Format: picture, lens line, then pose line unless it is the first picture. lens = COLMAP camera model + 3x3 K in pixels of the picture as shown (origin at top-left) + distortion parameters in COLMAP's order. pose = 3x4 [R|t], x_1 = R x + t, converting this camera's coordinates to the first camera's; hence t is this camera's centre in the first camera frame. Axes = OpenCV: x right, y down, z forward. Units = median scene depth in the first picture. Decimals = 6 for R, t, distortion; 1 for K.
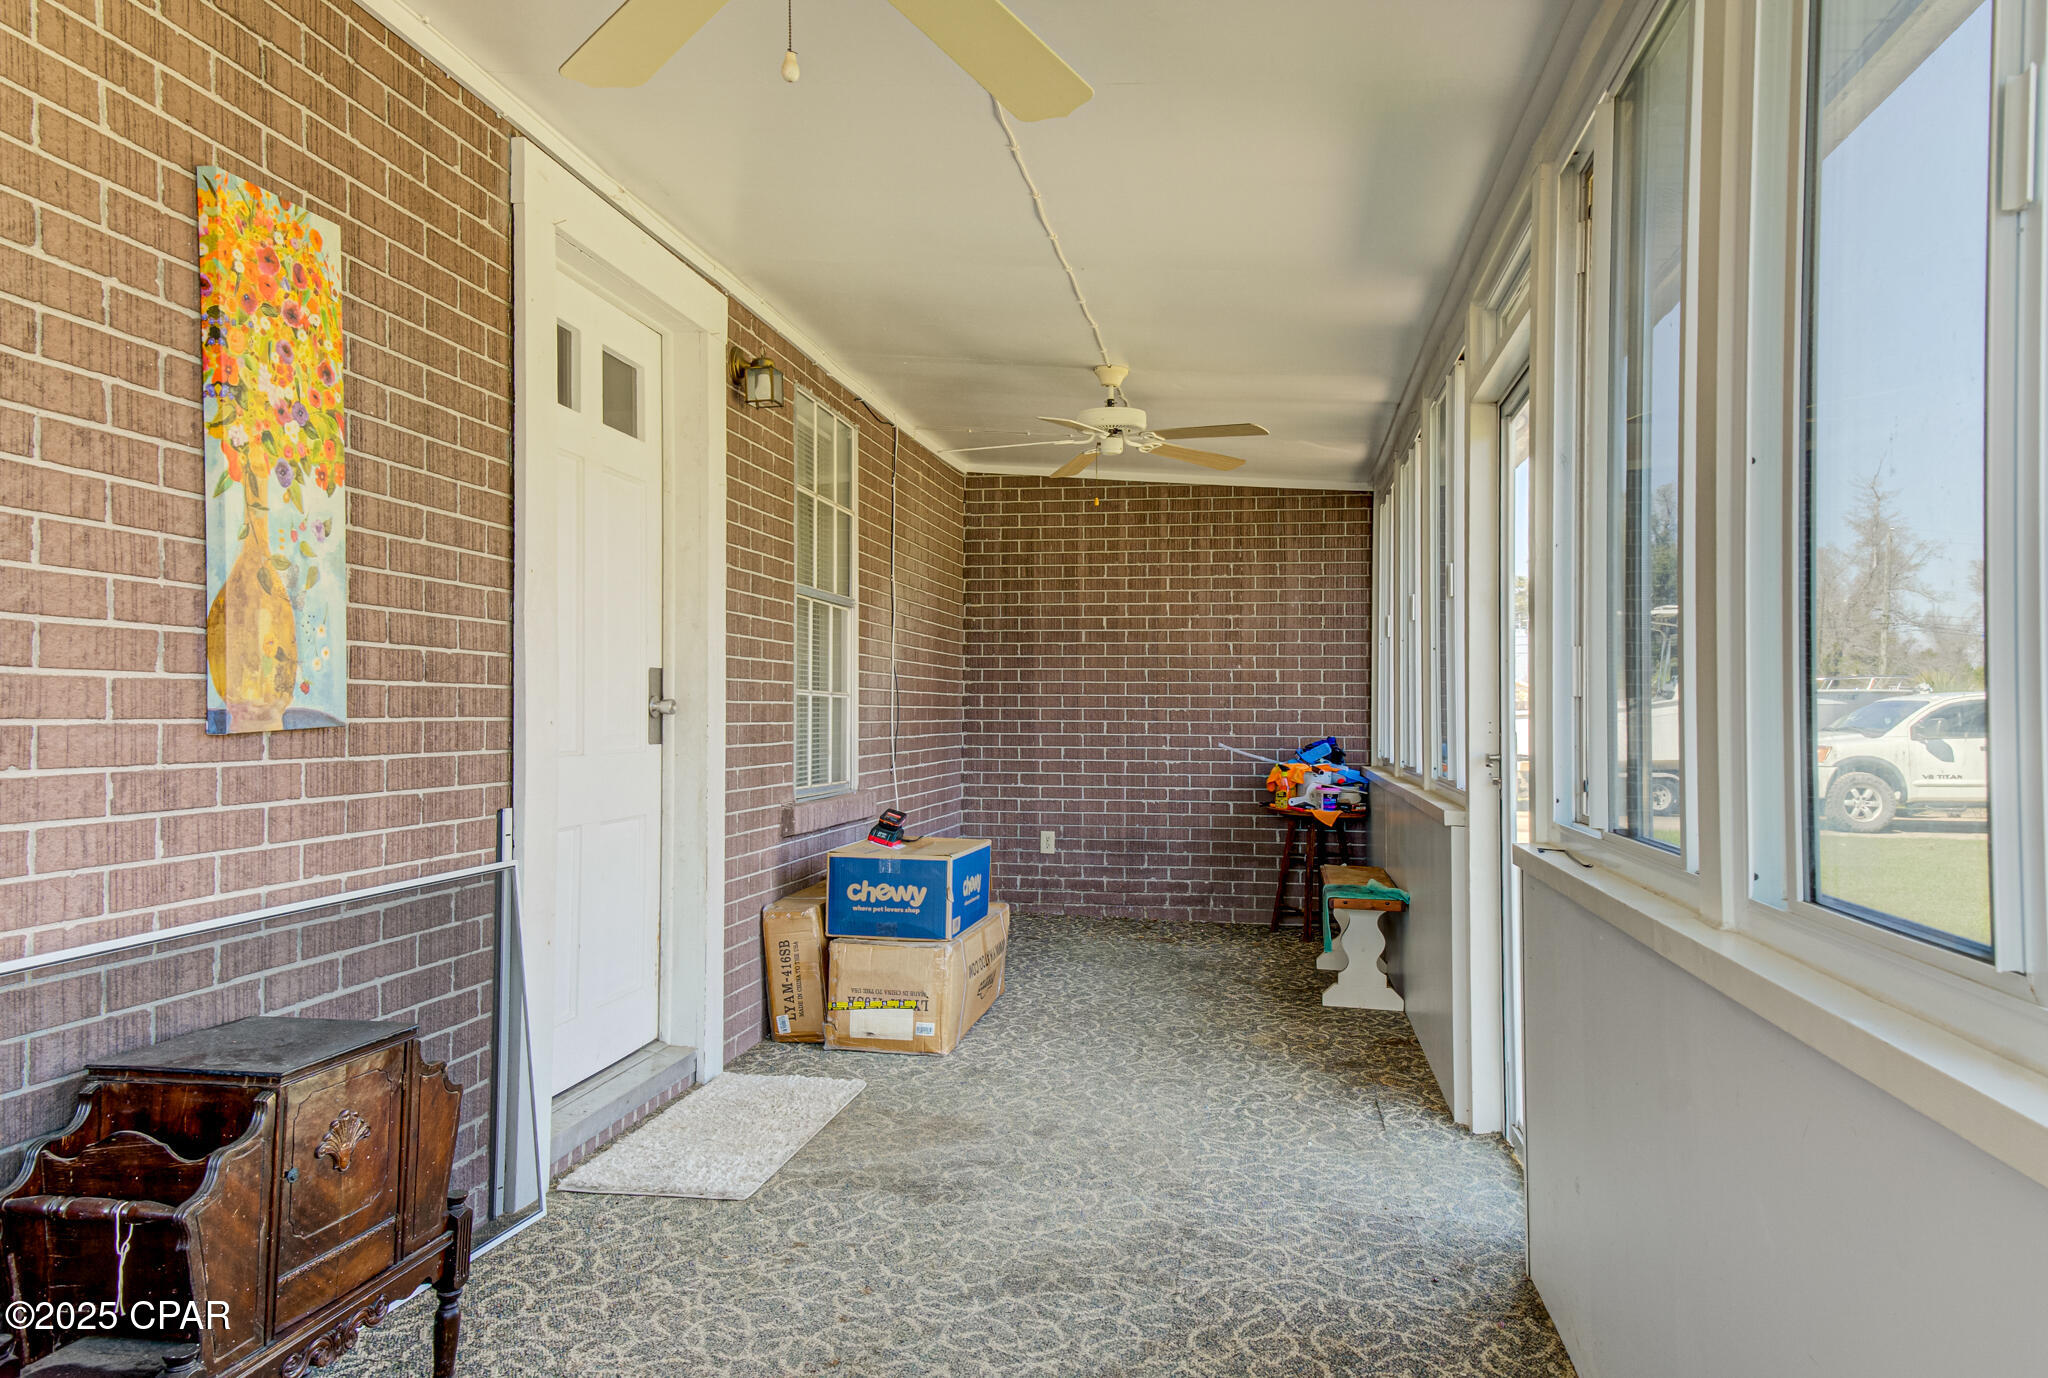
lens RADIAL K [[1420.9, 0, 1024.2], [0, 1420.9, 698.0], [0, 0, 1]] dist [0.000783, 0.000103]
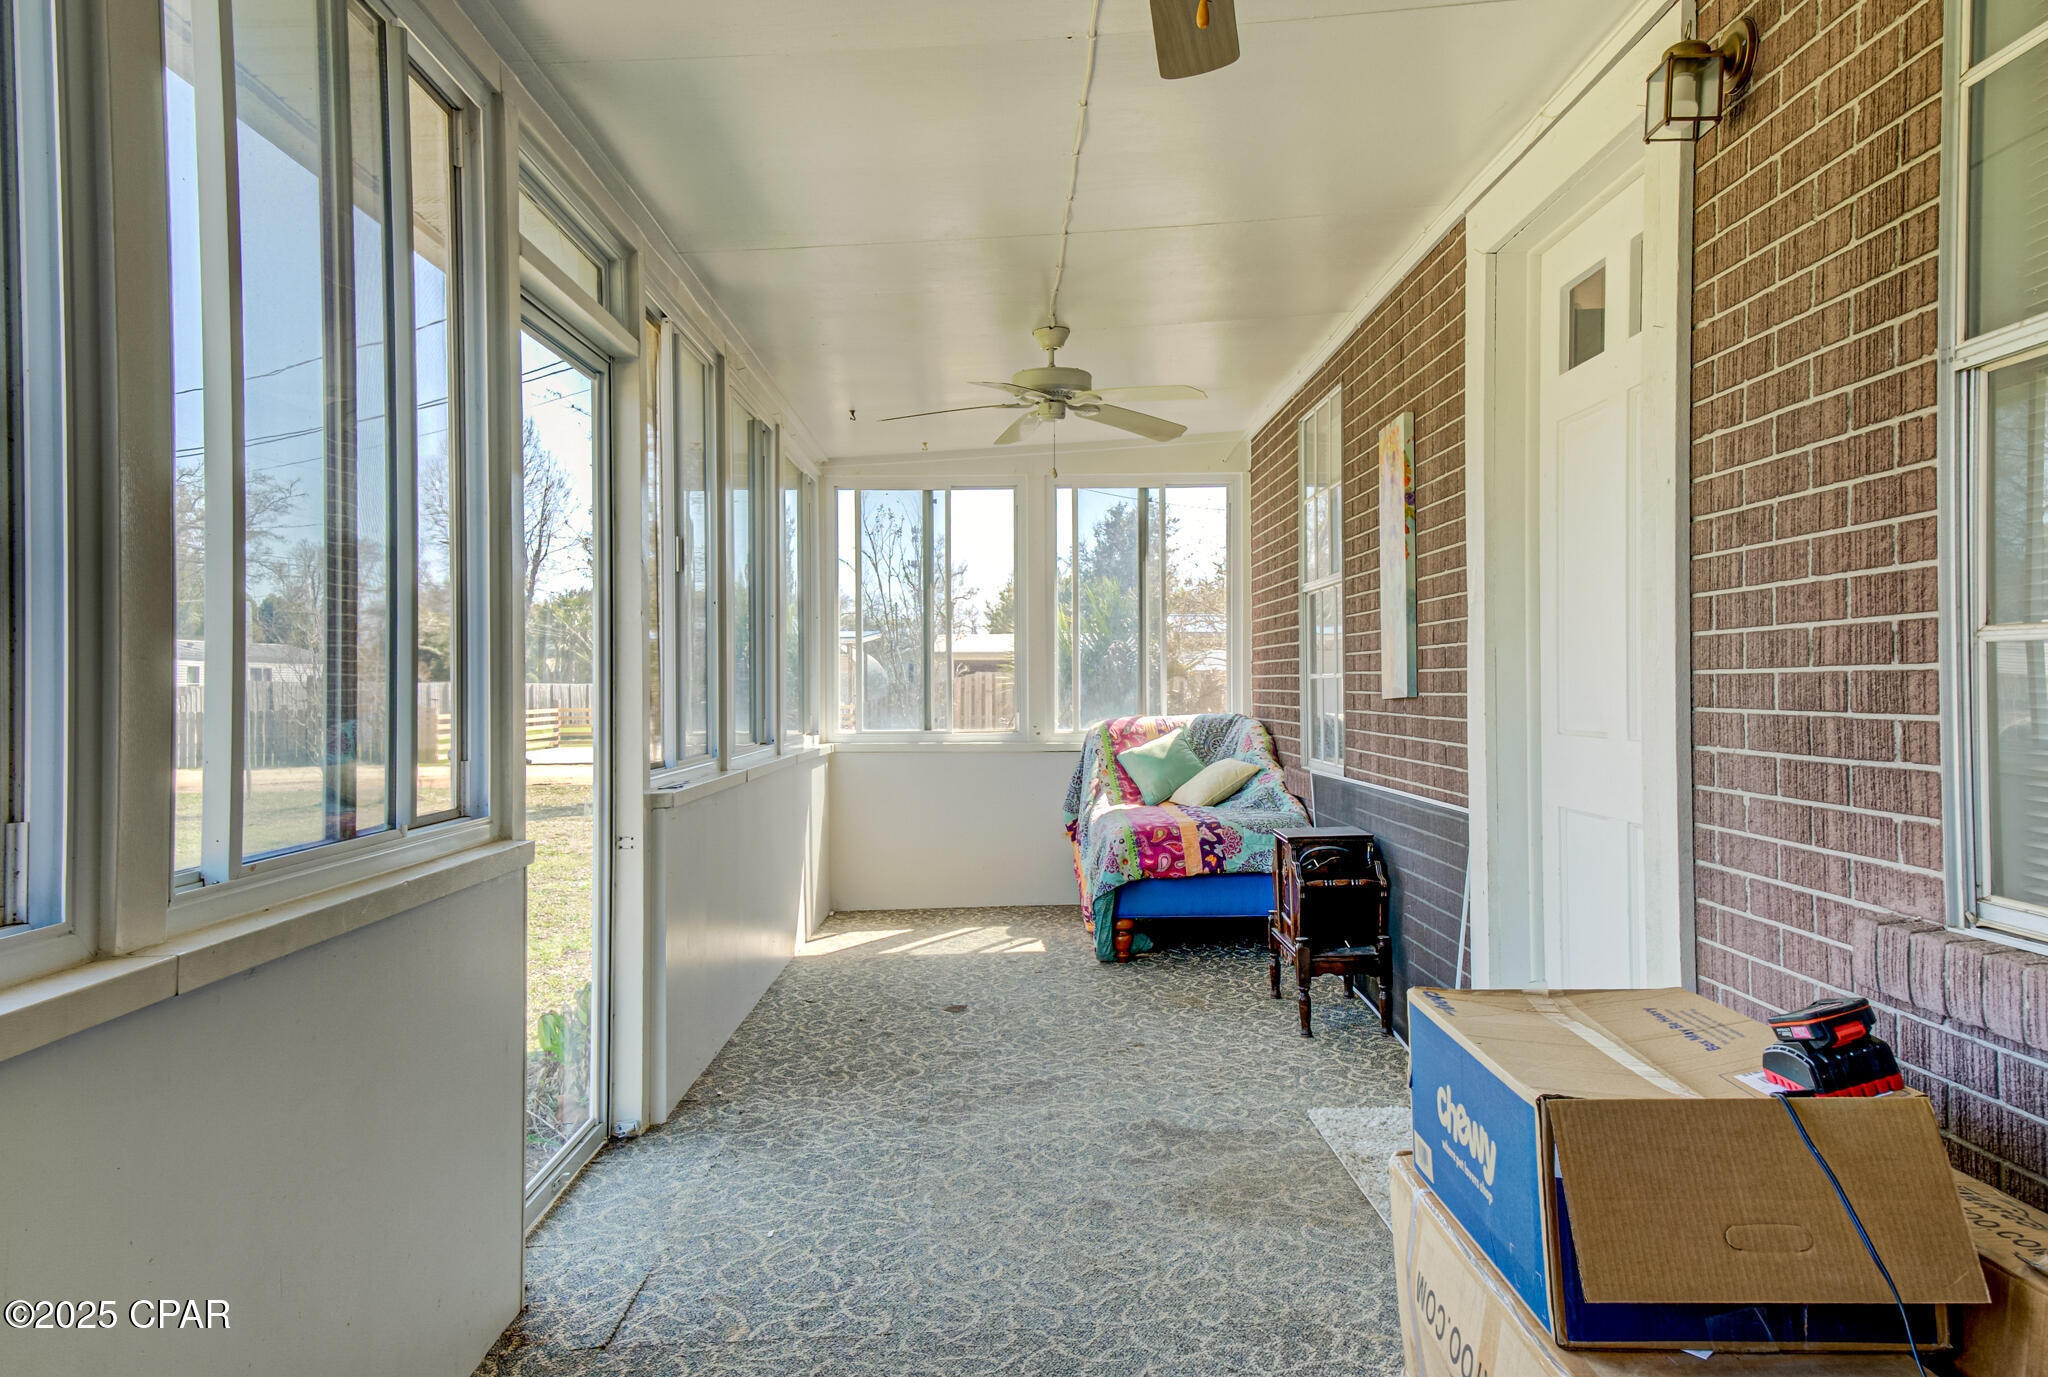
lens RADIAL K [[1420.9, 0, 1022.9], [0, 1420.9, 692.5], [0, 0, 1]] dist [0.000783, 0.000103]
pose [[-0.983502, 0.004192, -0.180846, 0.217122], [0.005760, 0.999950, -0.008146, 0.018636], [0.180803, -0.009053, -0.983478, 1.921780]]
